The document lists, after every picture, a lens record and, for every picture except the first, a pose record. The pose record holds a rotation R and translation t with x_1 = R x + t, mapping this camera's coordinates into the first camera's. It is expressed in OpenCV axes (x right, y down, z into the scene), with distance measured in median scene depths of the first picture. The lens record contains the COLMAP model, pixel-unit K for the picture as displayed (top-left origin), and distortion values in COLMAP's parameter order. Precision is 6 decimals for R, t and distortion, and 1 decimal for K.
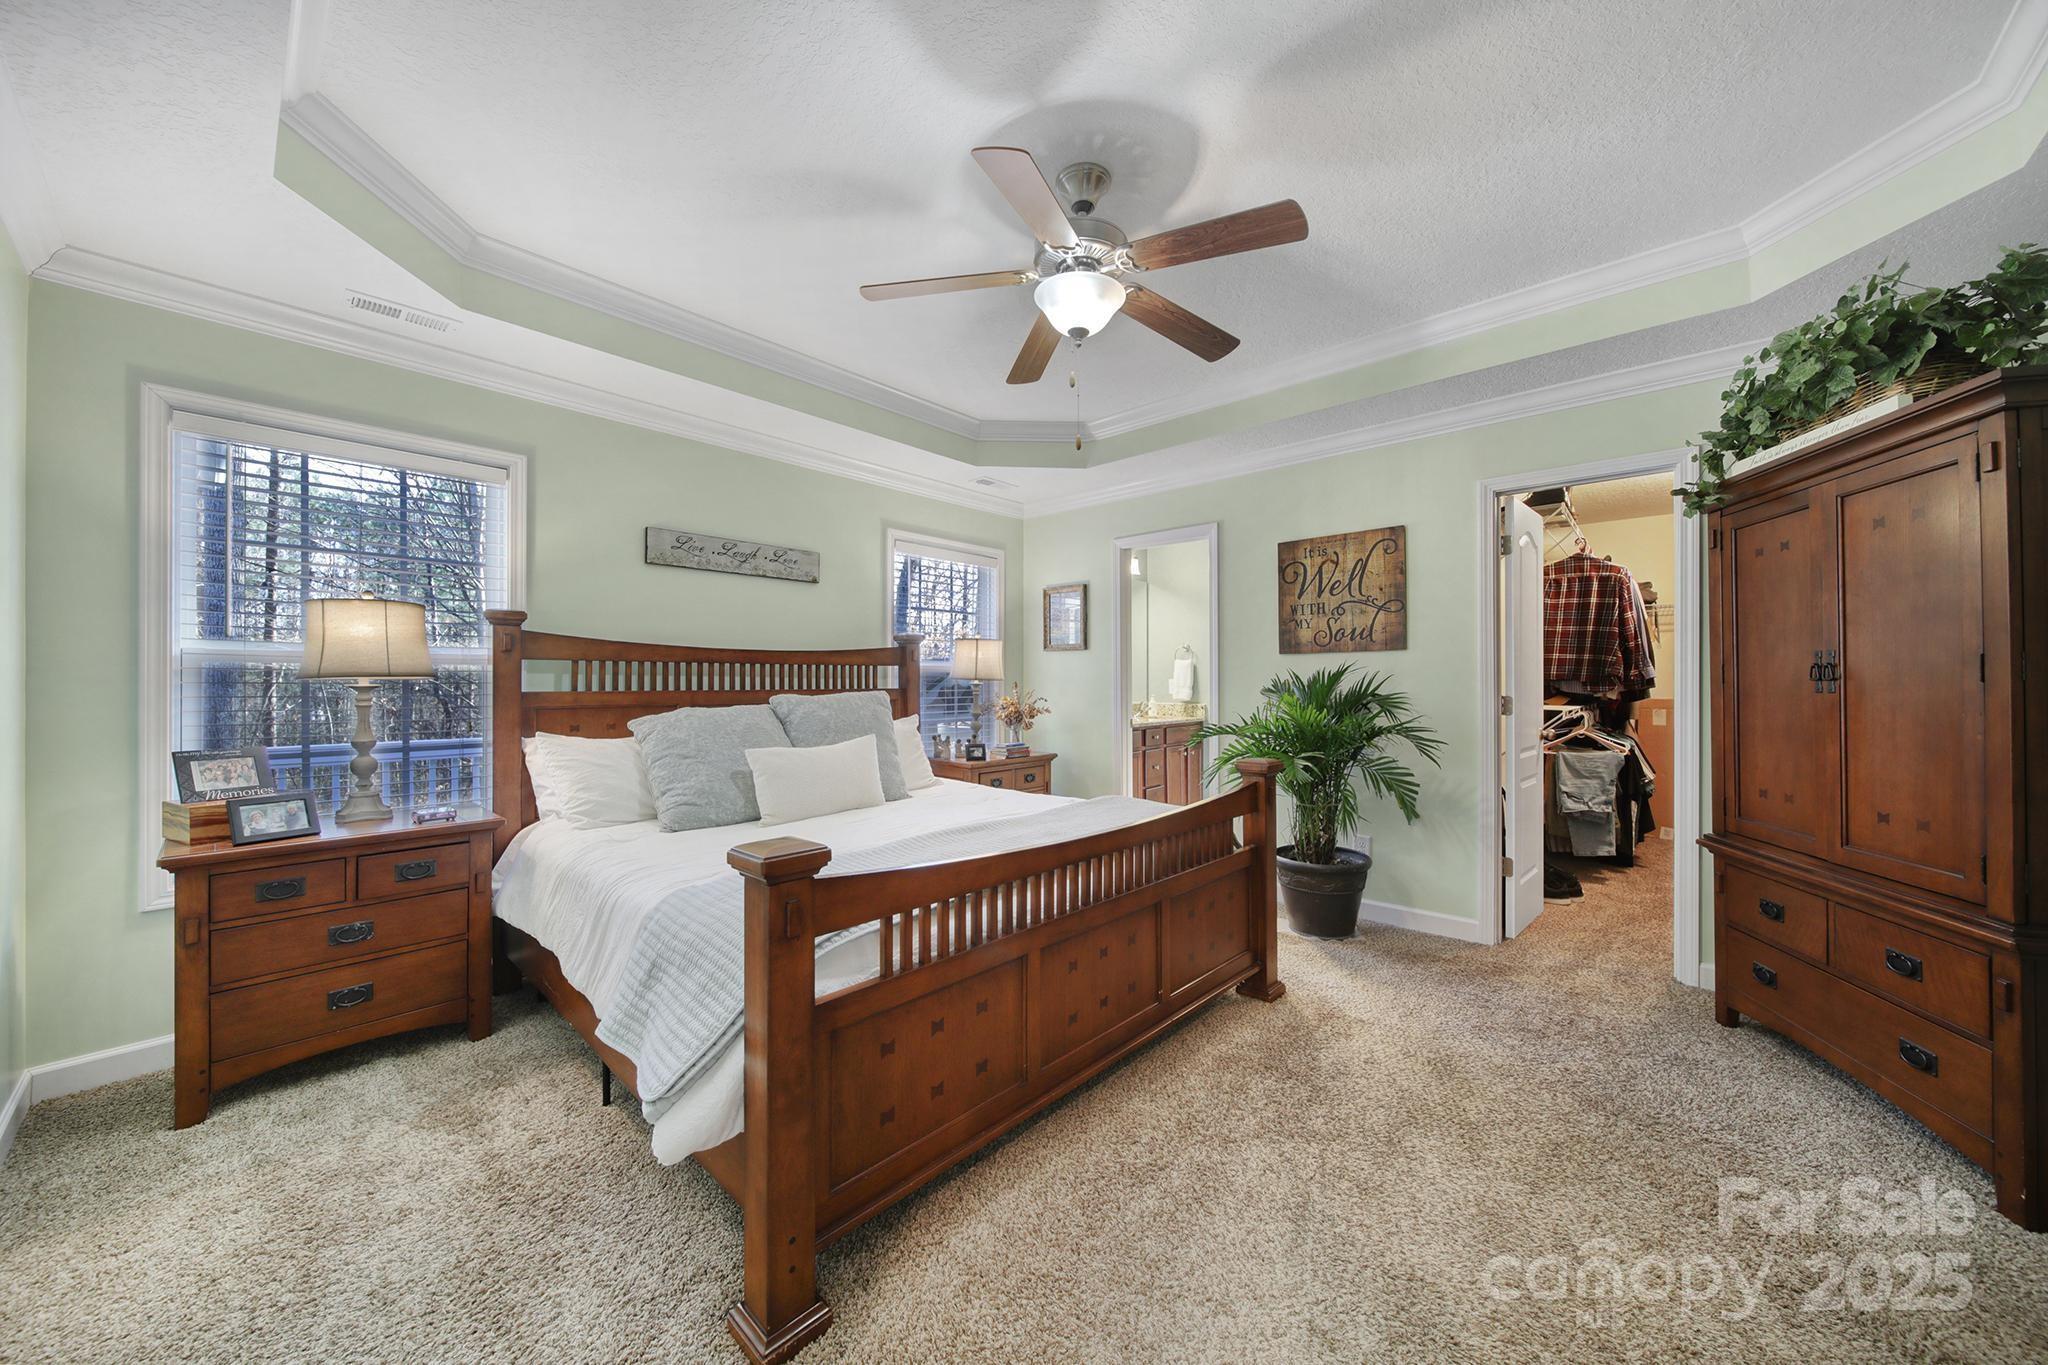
lens RADIAL K [[715.6, 0, 1021.7], [0, 715.6, 674.0], [0, 0, 1]] dist [-0.000884, -0.000041]
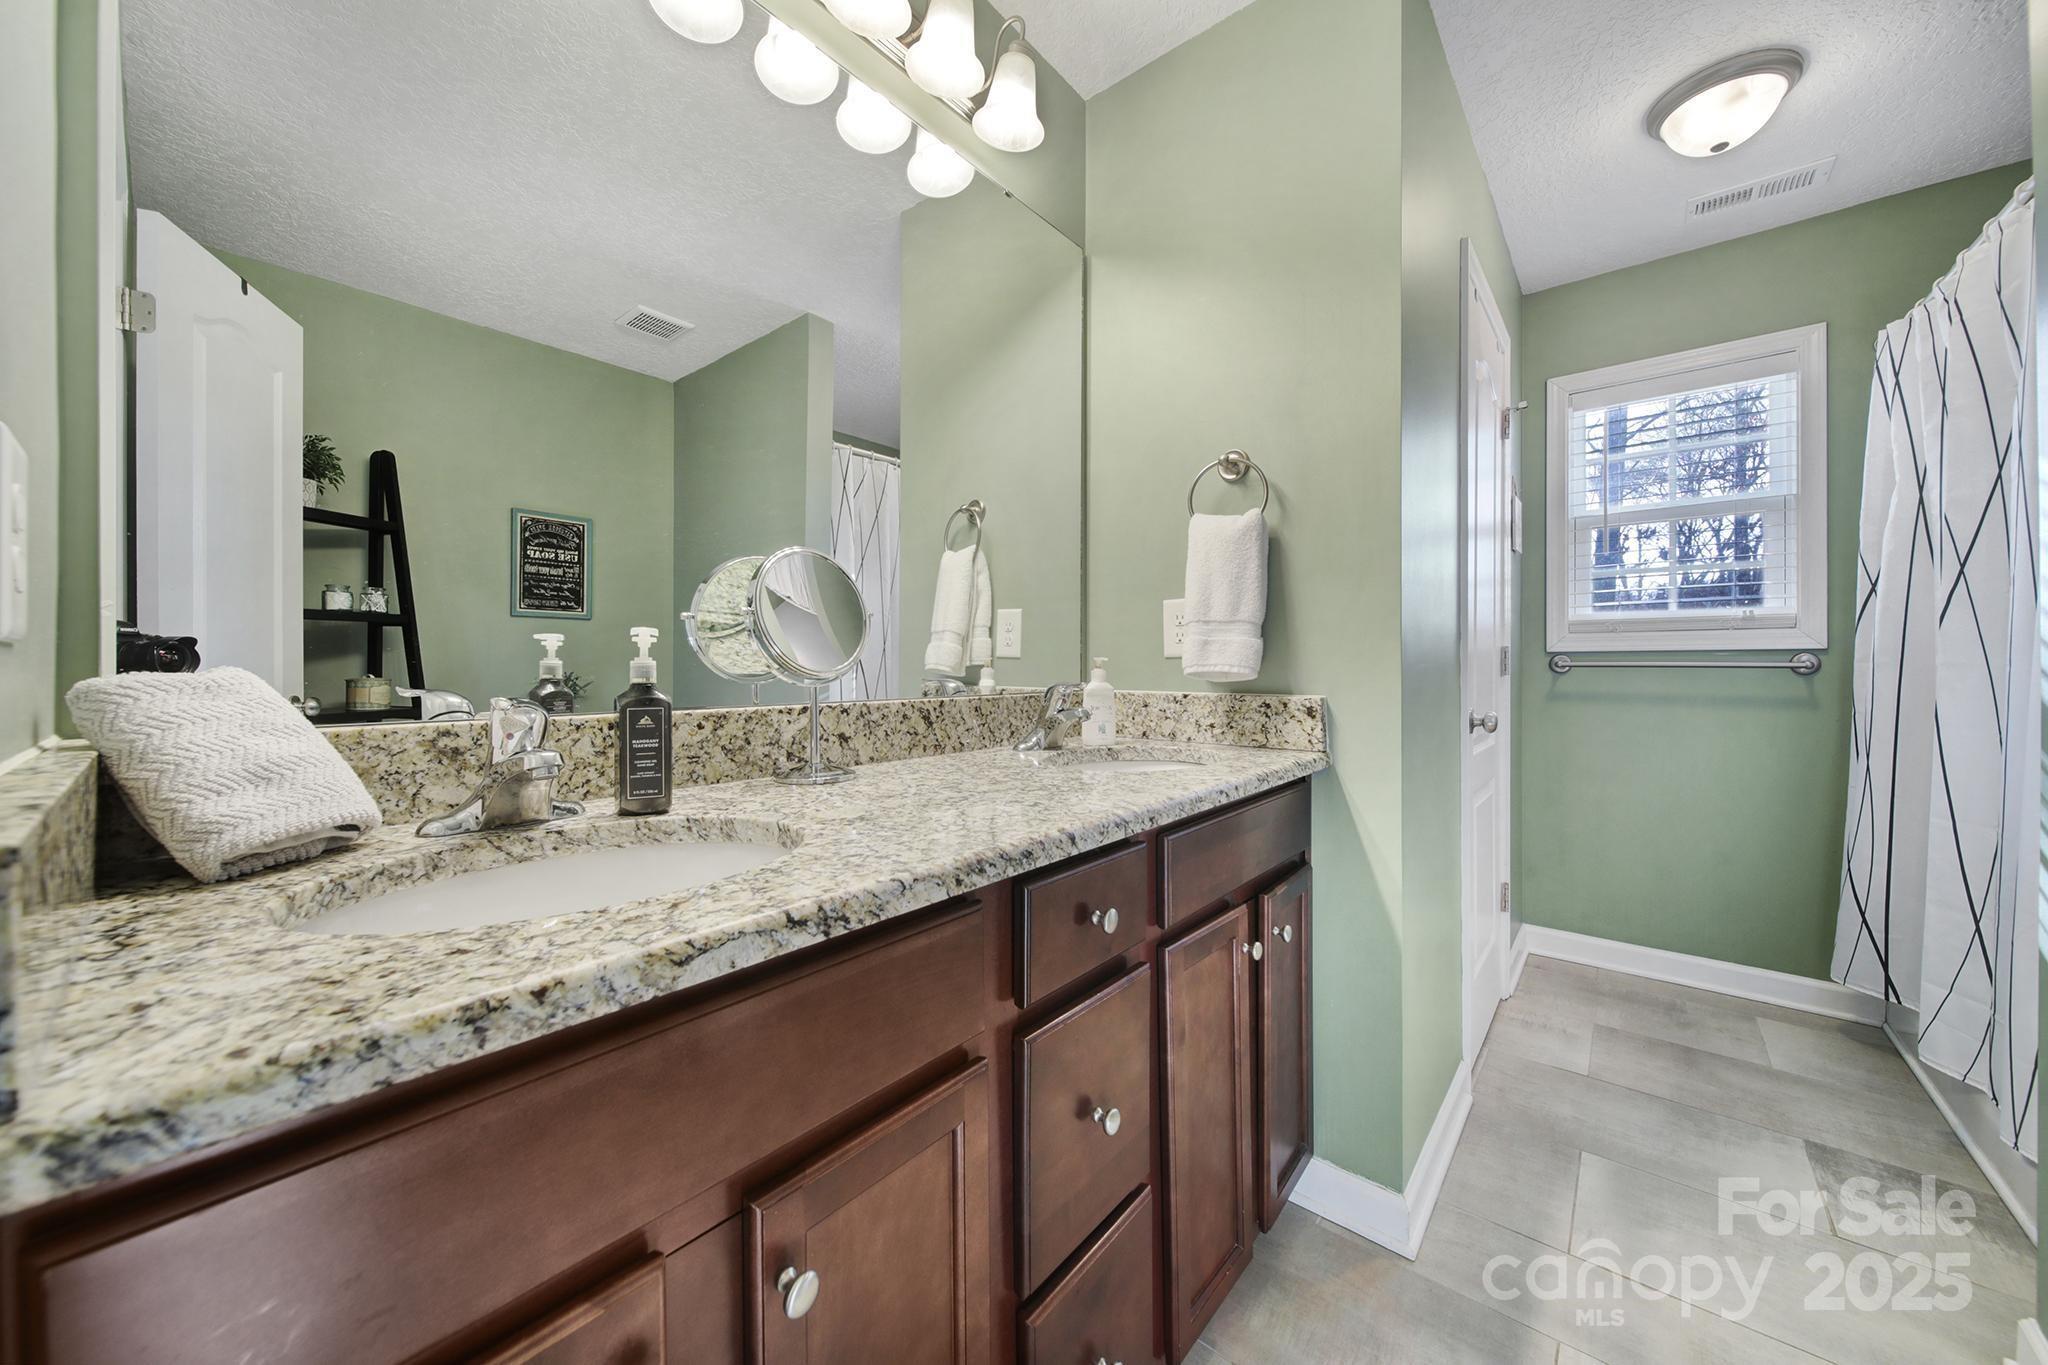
lens RADIAL K [[715.6, 0, 1021.7], [0, 715.6, 674.0], [0, 0, 1]] dist [-0.000884, -0.000041]
pose [[0.999732, -0.007793, 0.021802, 0.197696], [0.007550, 0.999909, 0.011224, 0.042136], [-0.021888, -0.011056, 0.999699, 0.991263]]
